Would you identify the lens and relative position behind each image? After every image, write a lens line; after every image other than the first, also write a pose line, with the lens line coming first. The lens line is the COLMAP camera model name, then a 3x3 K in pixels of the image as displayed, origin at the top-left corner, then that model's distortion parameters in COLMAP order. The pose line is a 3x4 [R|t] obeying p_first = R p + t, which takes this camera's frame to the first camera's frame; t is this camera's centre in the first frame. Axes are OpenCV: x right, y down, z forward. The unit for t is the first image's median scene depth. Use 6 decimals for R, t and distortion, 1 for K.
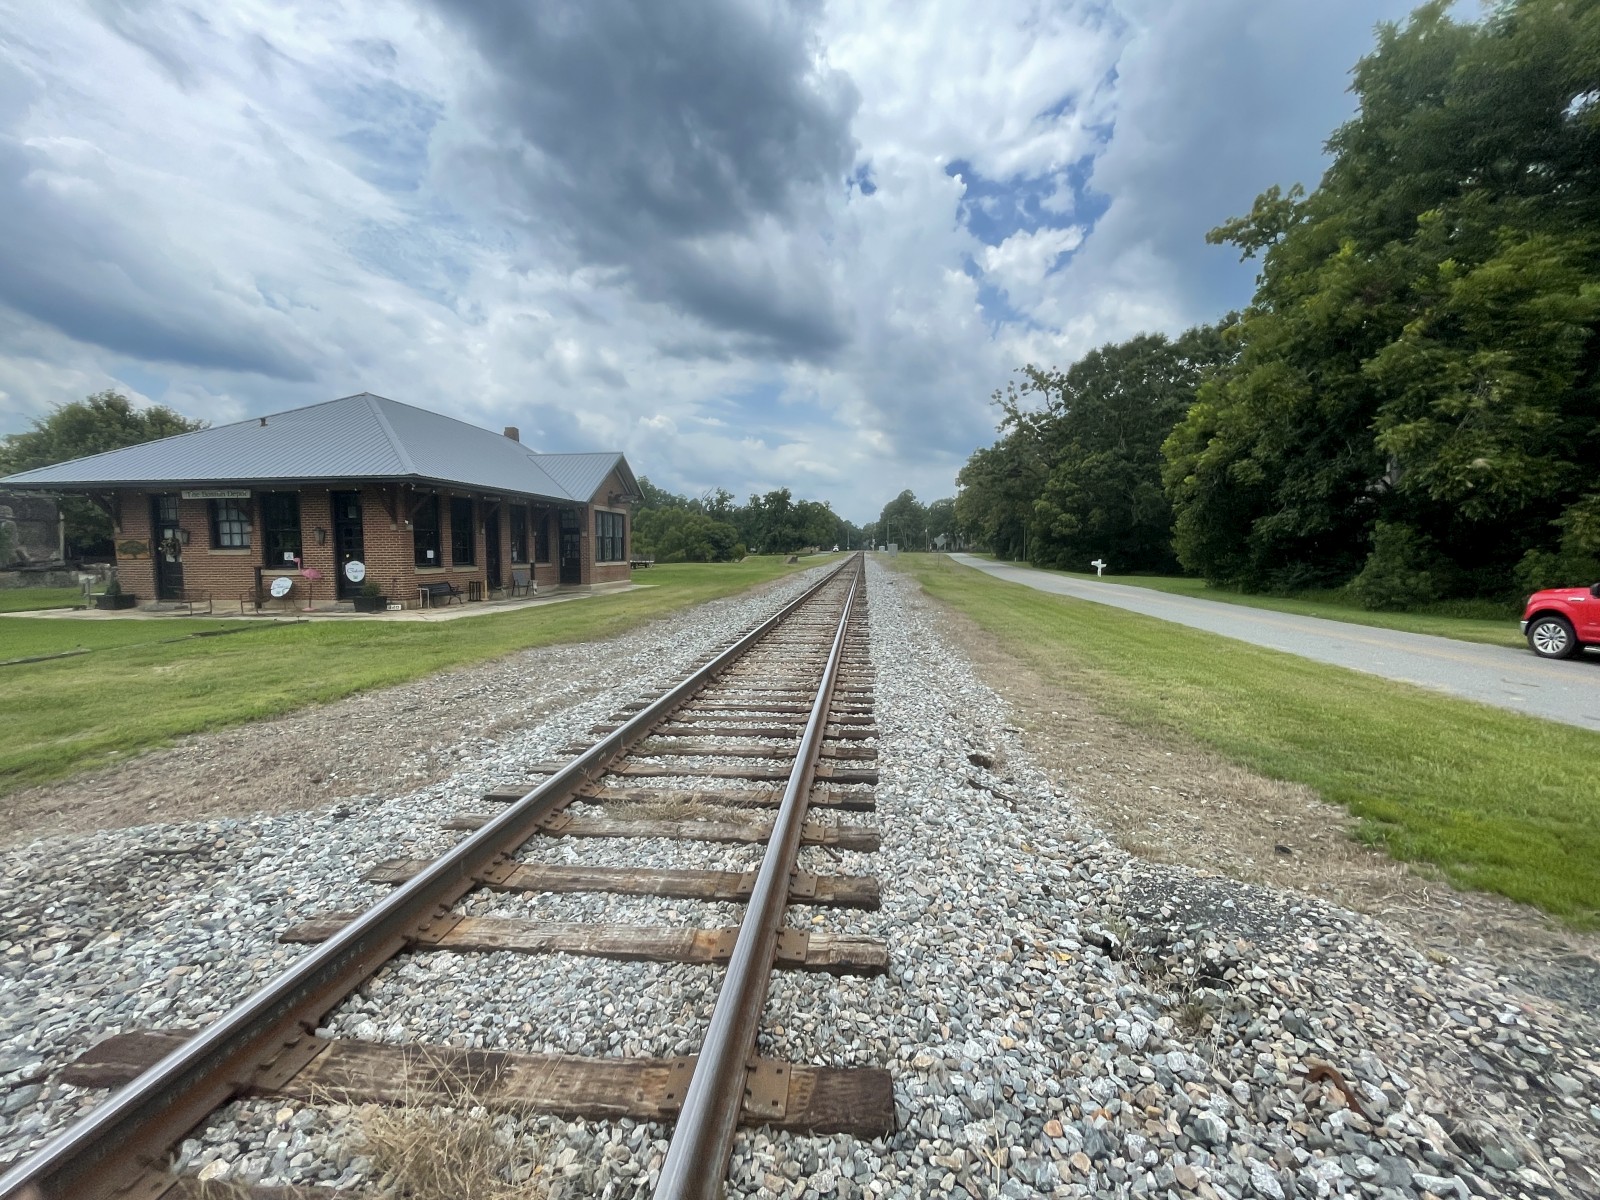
lens RADIAL K [[648.6, 0, 806.8], [0, 648.6, 608.1], [0, 0, 1]] dist [-0.000827, -0.000641]
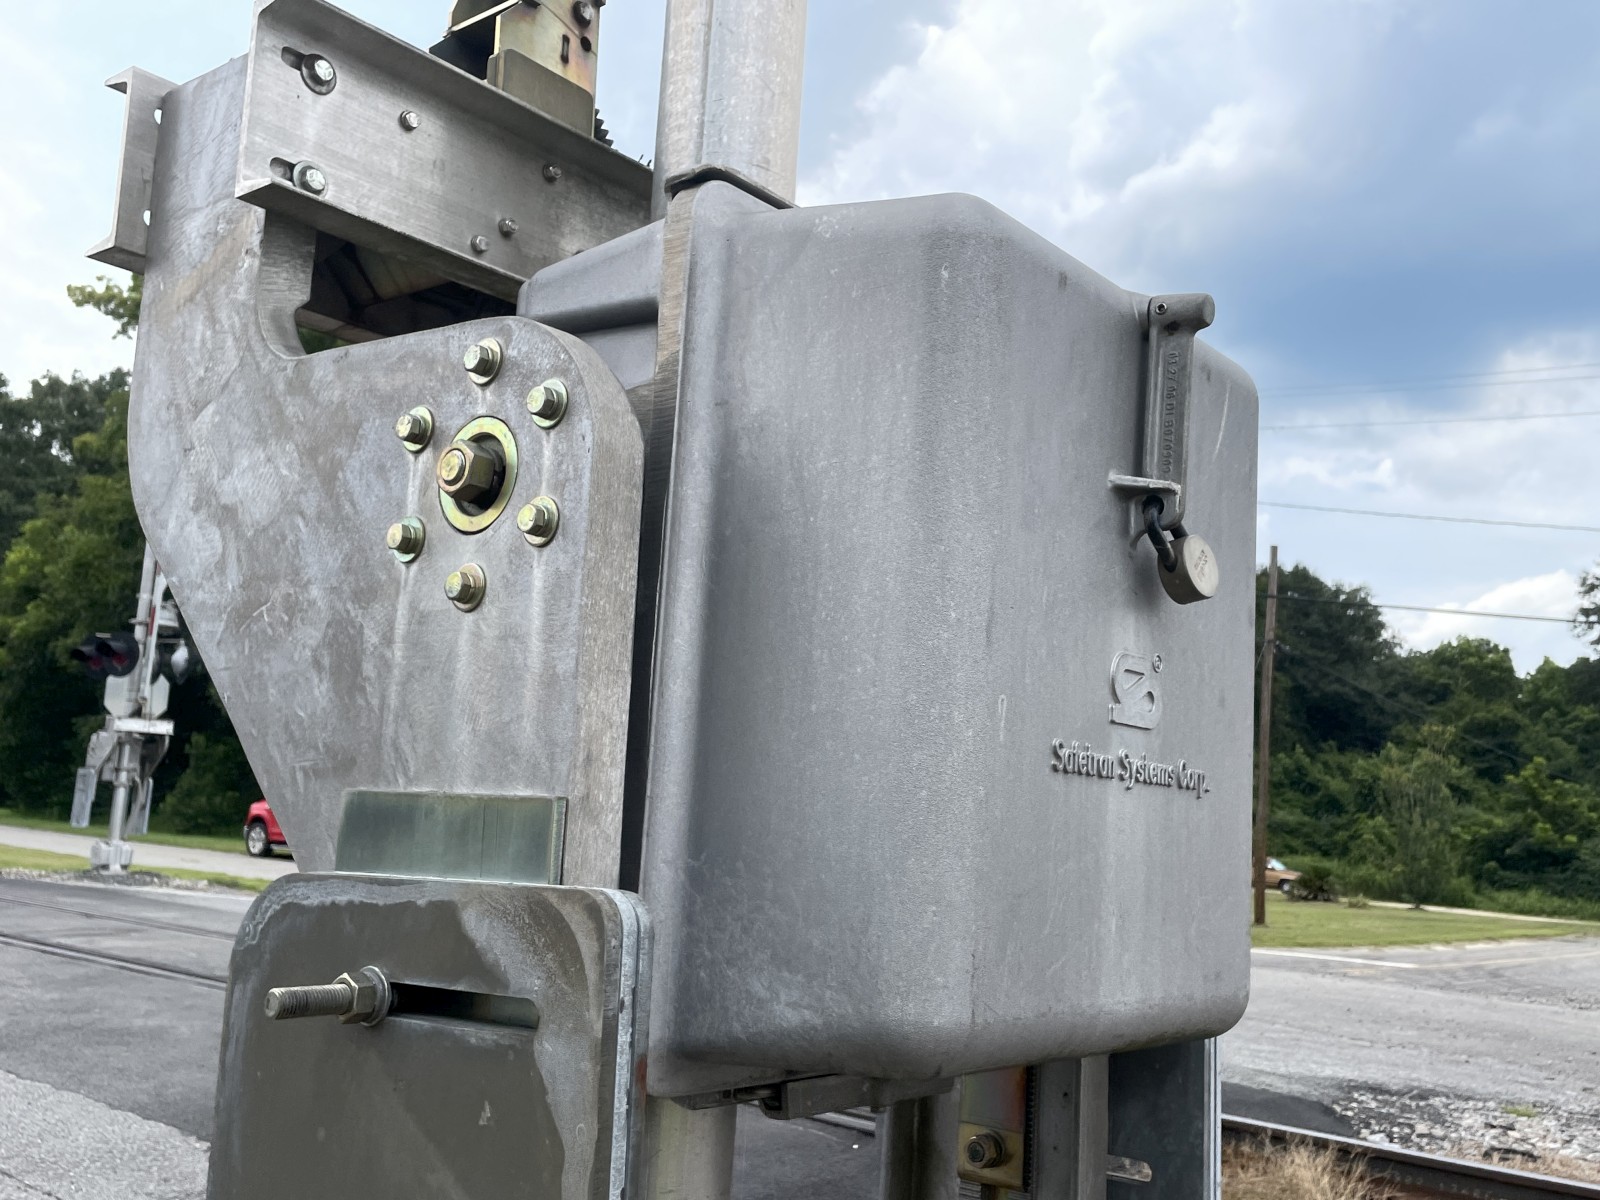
lens RADIAL K [[1556.0, 0, 800.0], [0, 1556.0, 600.0], [0, 0, 1]] dist [0.077999, -0.000029]
pose [[0.564736, 0.145463, 0.812351, -0.500362], [0.011994, 0.982793, -0.184321, 0.110487], [-0.825184, 0.113836, 0.553274, -1.044561]]
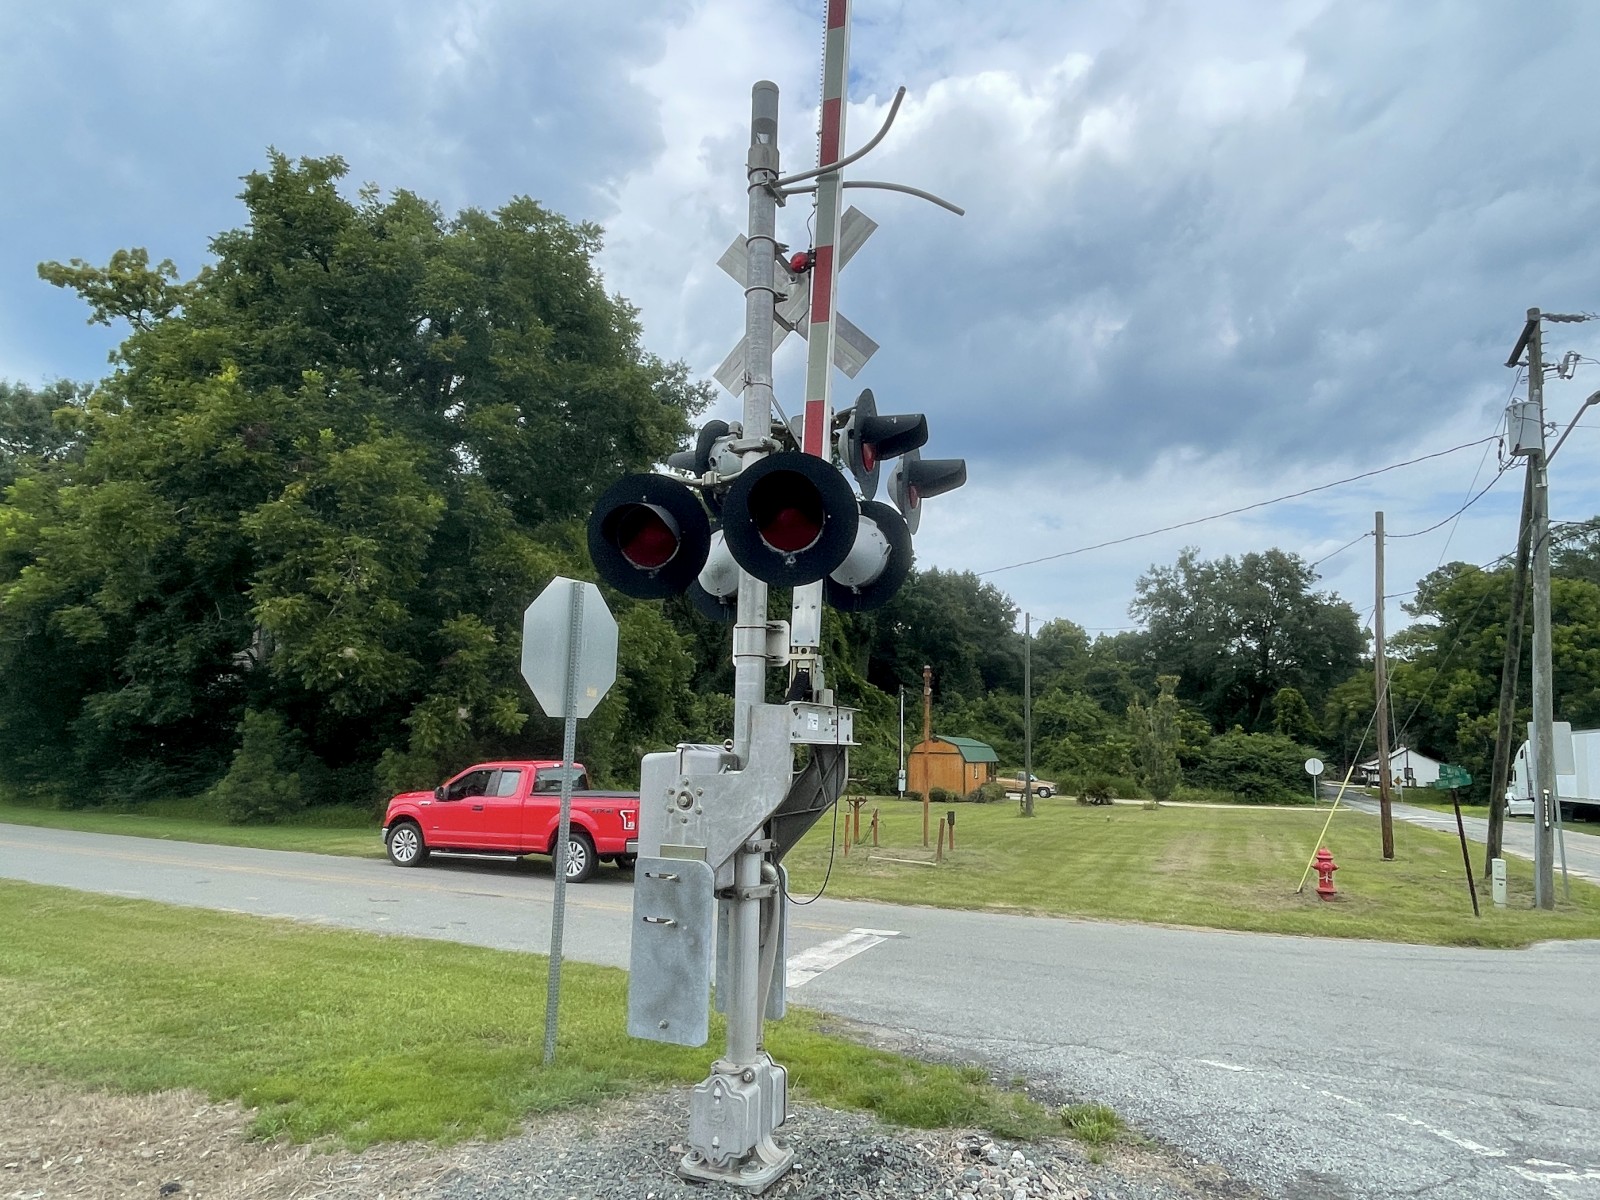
lens RADIAL K [[967.1, 0, 807.7], [0, 967.1, 600.3], [0, 0, 1]] dist [0.000570, -0.001482]
pose [[0.313784, 0.150997, 0.937411, -0.041000], [0.063405, 0.981738, -0.179361, -0.010414], [-0.947375, 0.115717, 0.298480, -0.023594]]
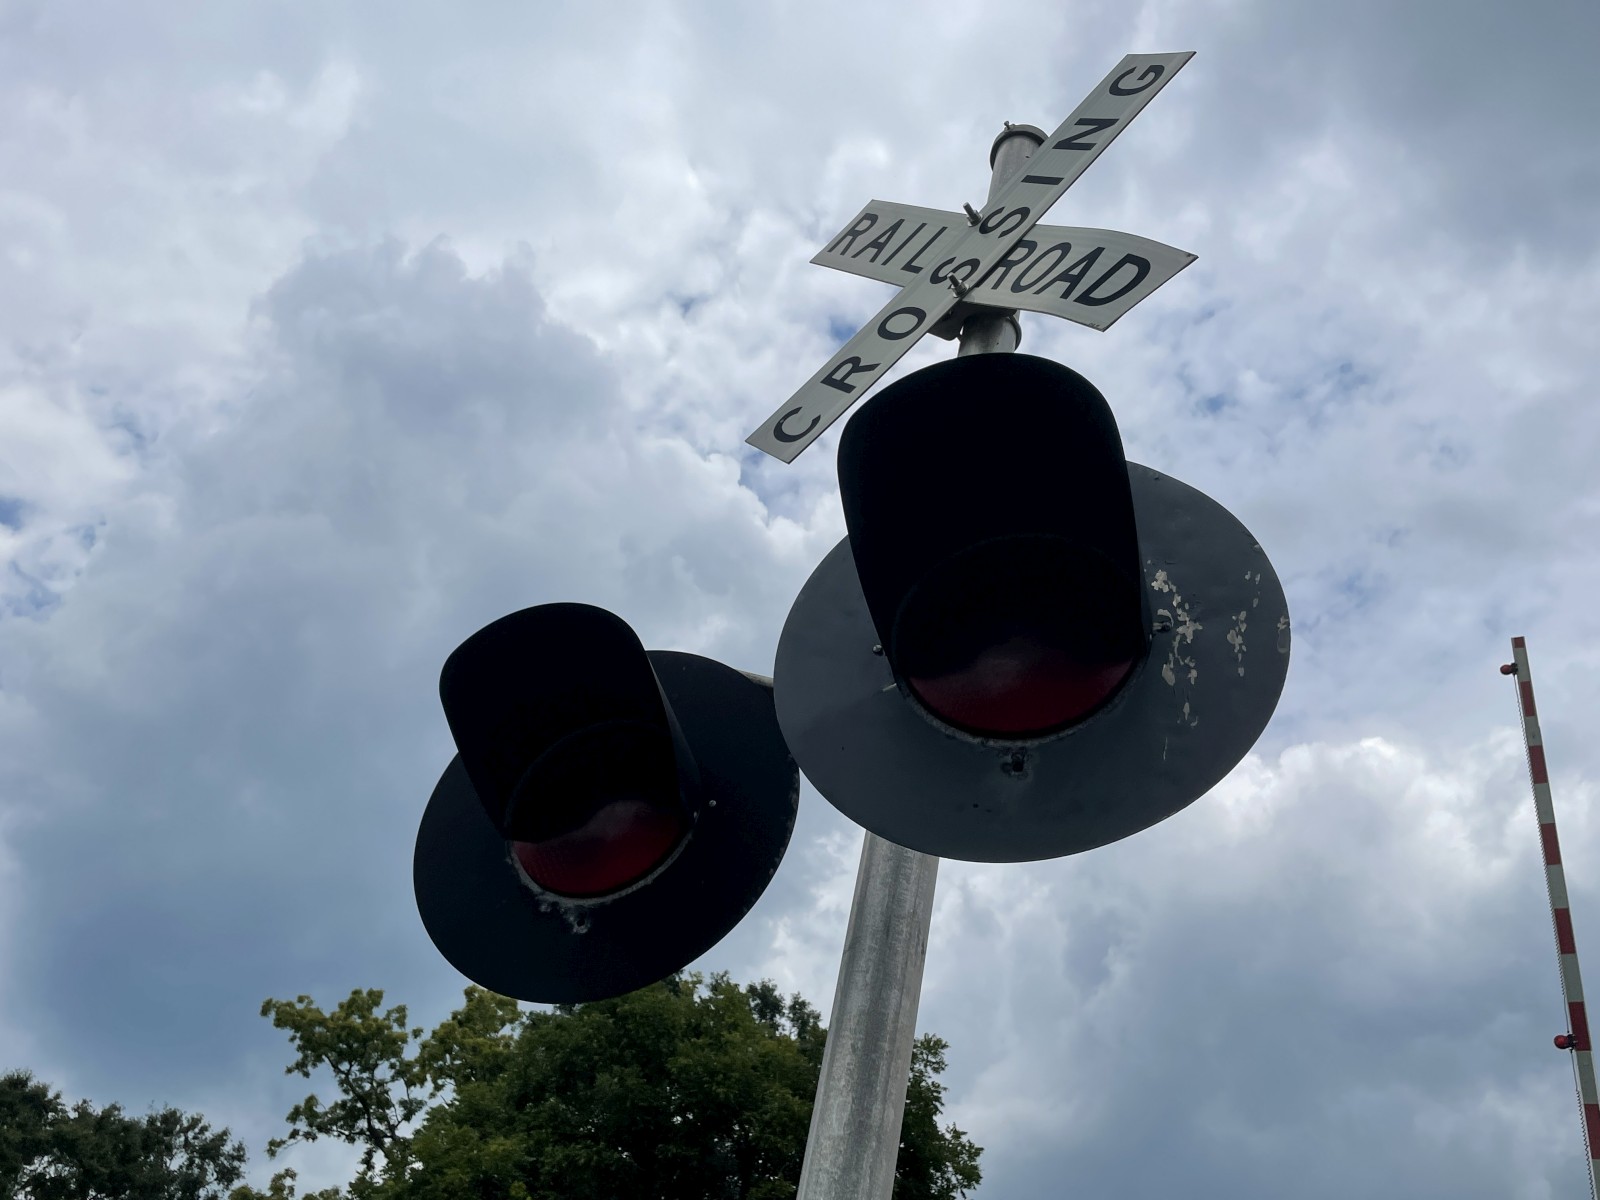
lens RADIAL K [[1377.2, 0, 800.0], [0, 1377.2, 600.0], [0, 0, 1]] dist [0.088301, -0.108123]
pose [[0.415796, 0.666184, 0.619123, -0.426677], [-0.099904, 0.710098, -0.696980, -0.011881], [-0.903954, 0.227948, 0.361810, 0.067598]]
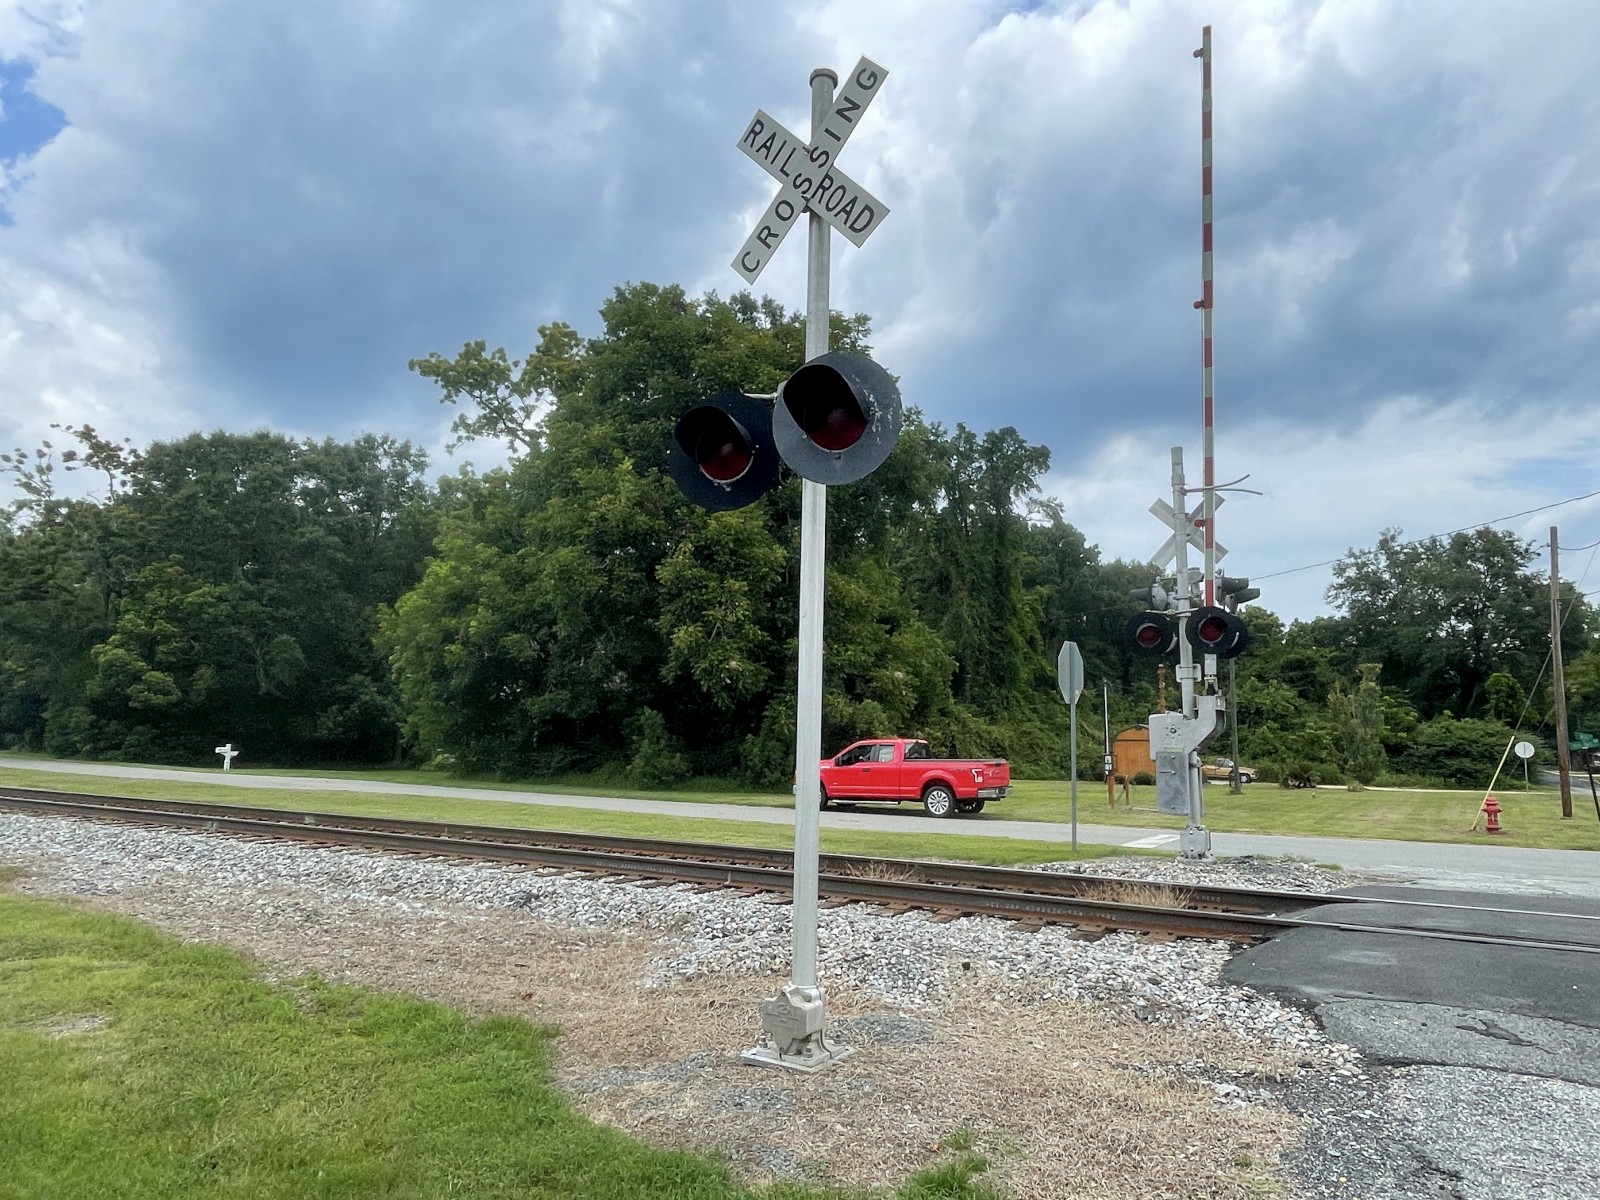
lens RADIAL K [[1010.1, 0, 808.6], [0, 1010.1, 599.2], [0, 0, 1]] dist [-0.000723, -0.000173]
pose [[0.455654, 0.130602, 0.880524, -0.585547], [0.066553, 0.981412, -0.180006, 0.014182], [-0.887666, 0.140621, 0.438492, -0.012041]]
